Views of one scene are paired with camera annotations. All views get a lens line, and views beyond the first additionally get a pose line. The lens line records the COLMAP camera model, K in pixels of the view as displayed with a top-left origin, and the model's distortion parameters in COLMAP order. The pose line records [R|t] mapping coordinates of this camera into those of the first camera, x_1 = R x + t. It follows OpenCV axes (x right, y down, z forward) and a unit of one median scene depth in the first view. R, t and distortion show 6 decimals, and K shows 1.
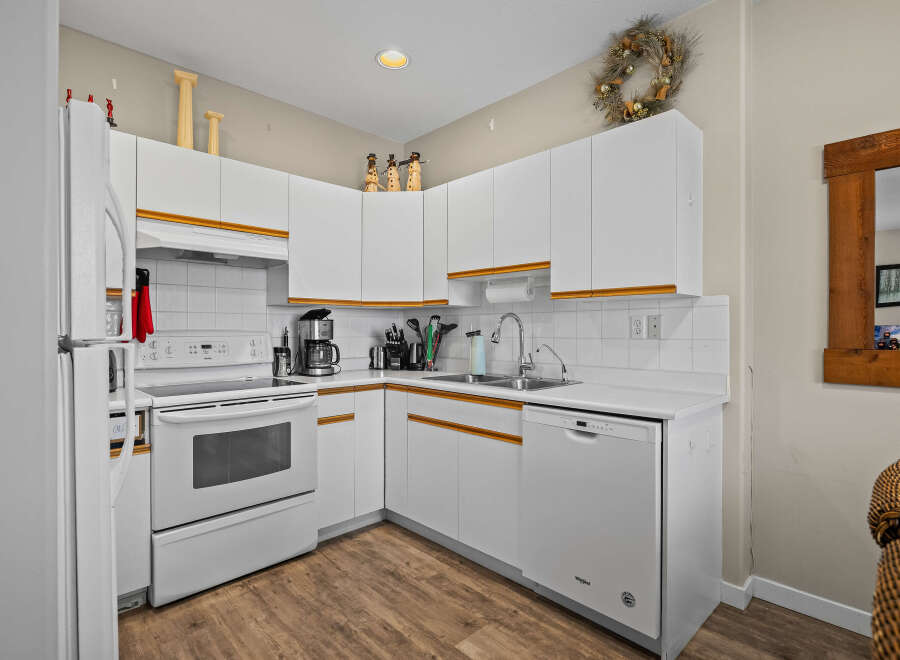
lens RADIAL K [[455.1, 0, 452.8], [0, 455.1, 331.6], [0, 0, 1]] dist [-0.002215, 0.001046]
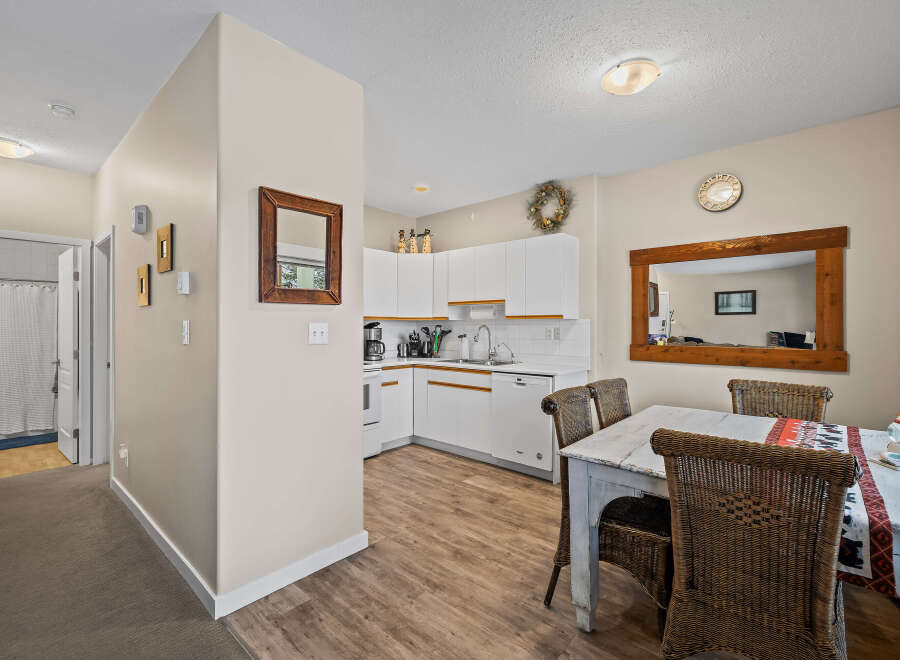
lens RADIAL K [[419.2, 0, 450.4], [0, 419.2, 324.7], [0, 0, 1]] dist [0.011144, -0.000286]
pose [[0.997018, 0.000198, 0.077164, -0.146231], [0.000388, 0.999971, -0.007575, -0.032001], [-0.077163, 0.007582, 0.996990, -0.714825]]
